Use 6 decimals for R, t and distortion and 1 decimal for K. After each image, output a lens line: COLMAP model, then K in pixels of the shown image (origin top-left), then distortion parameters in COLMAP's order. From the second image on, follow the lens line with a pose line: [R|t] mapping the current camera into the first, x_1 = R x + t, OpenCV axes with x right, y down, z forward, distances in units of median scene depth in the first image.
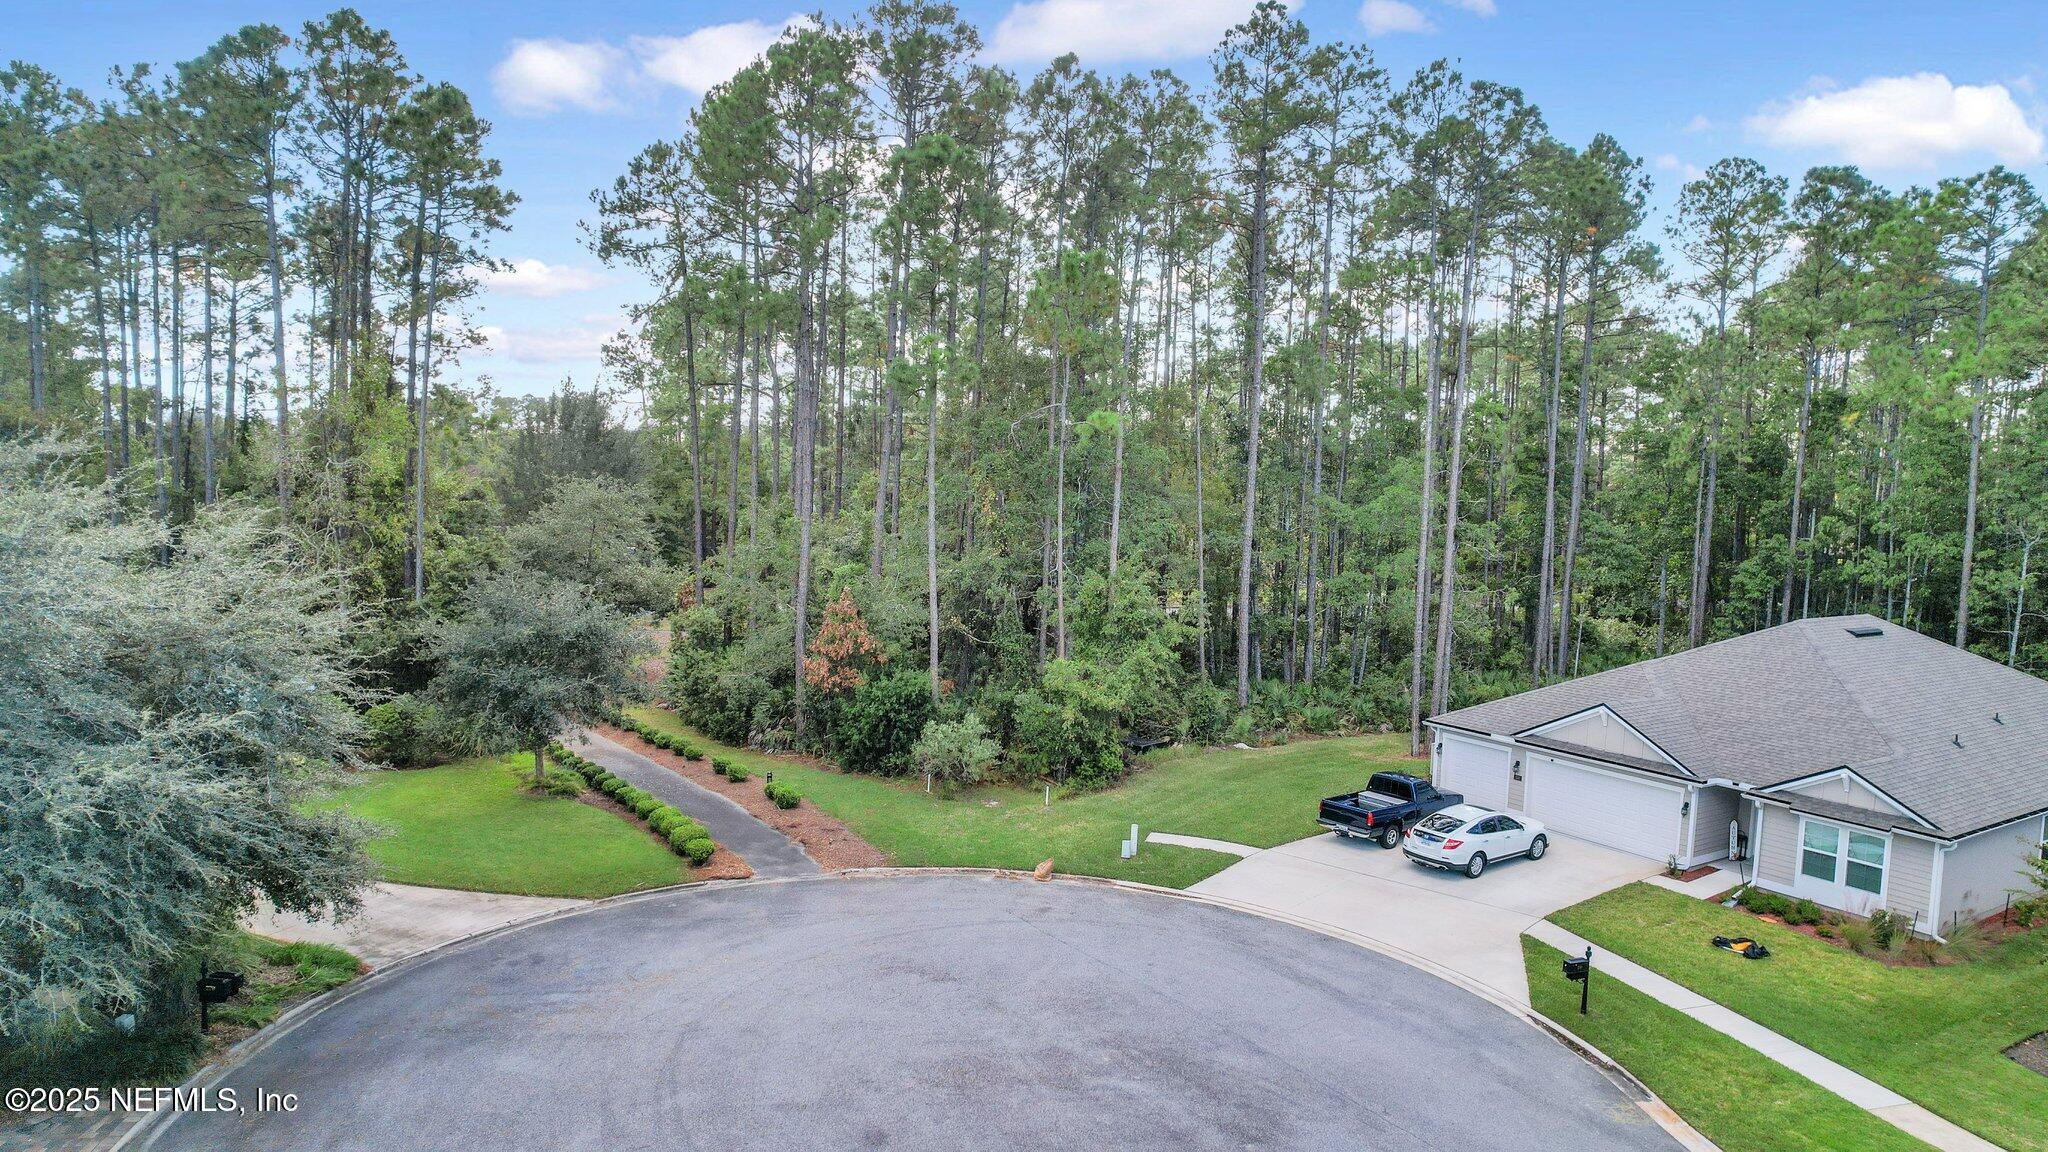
lens RADIAL K [[1306.5, 0, 1032.0], [0, 1306.5, 581.1], [0, 0, 1]] dist [-0.083917, 0.072898]
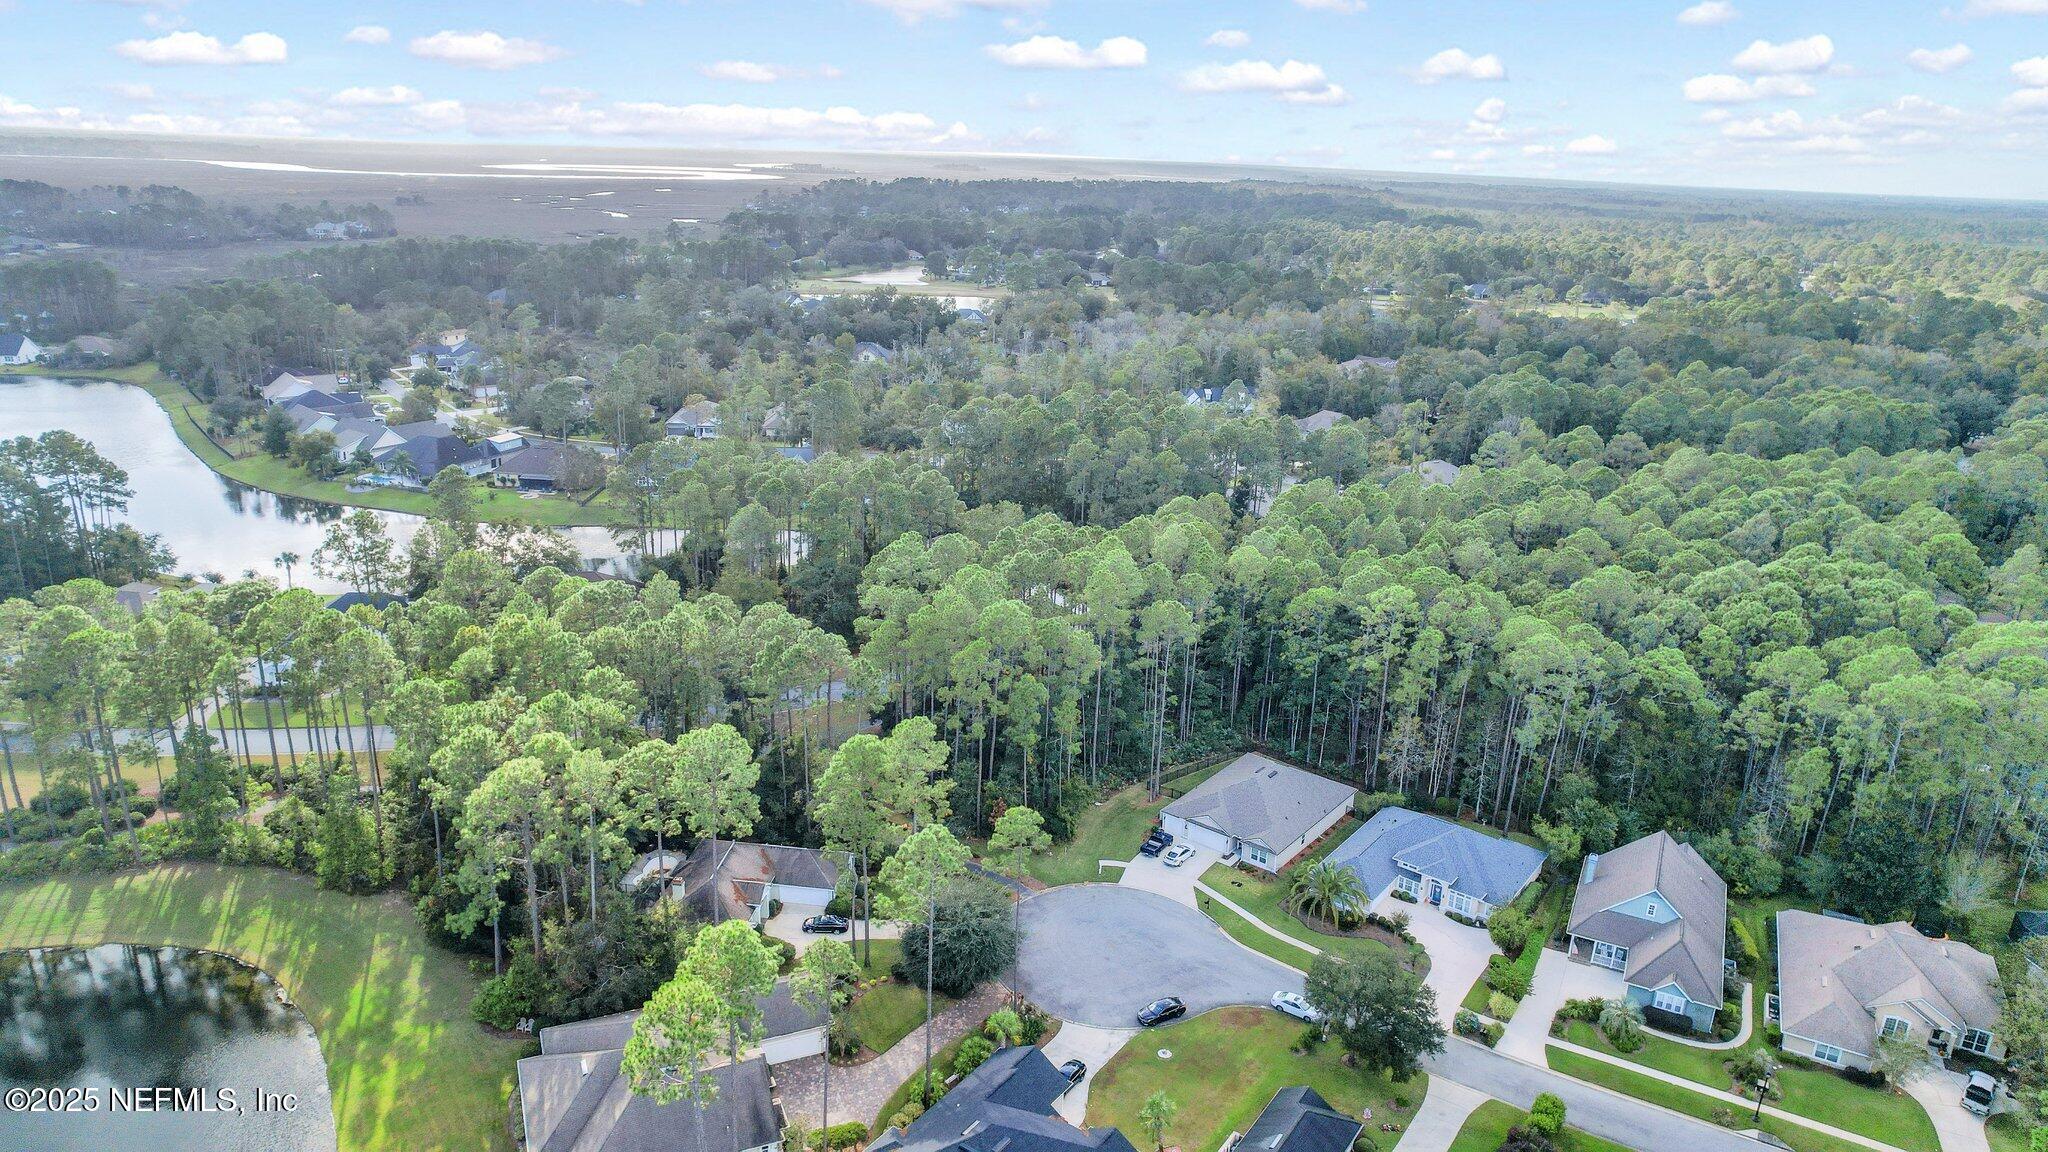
lens RADIAL K [[1306.5, 0, 1032.0], [0, 1306.5, 581.1], [0, 0, 1]] dist [-0.083917, 0.072898]
pose [[0.949918, -0.098070, 0.296712, -1.155992], [0.027245, 0.971856, 0.233995, -1.515991], [-0.311309, -0.214192, 0.925855, -2.318124]]
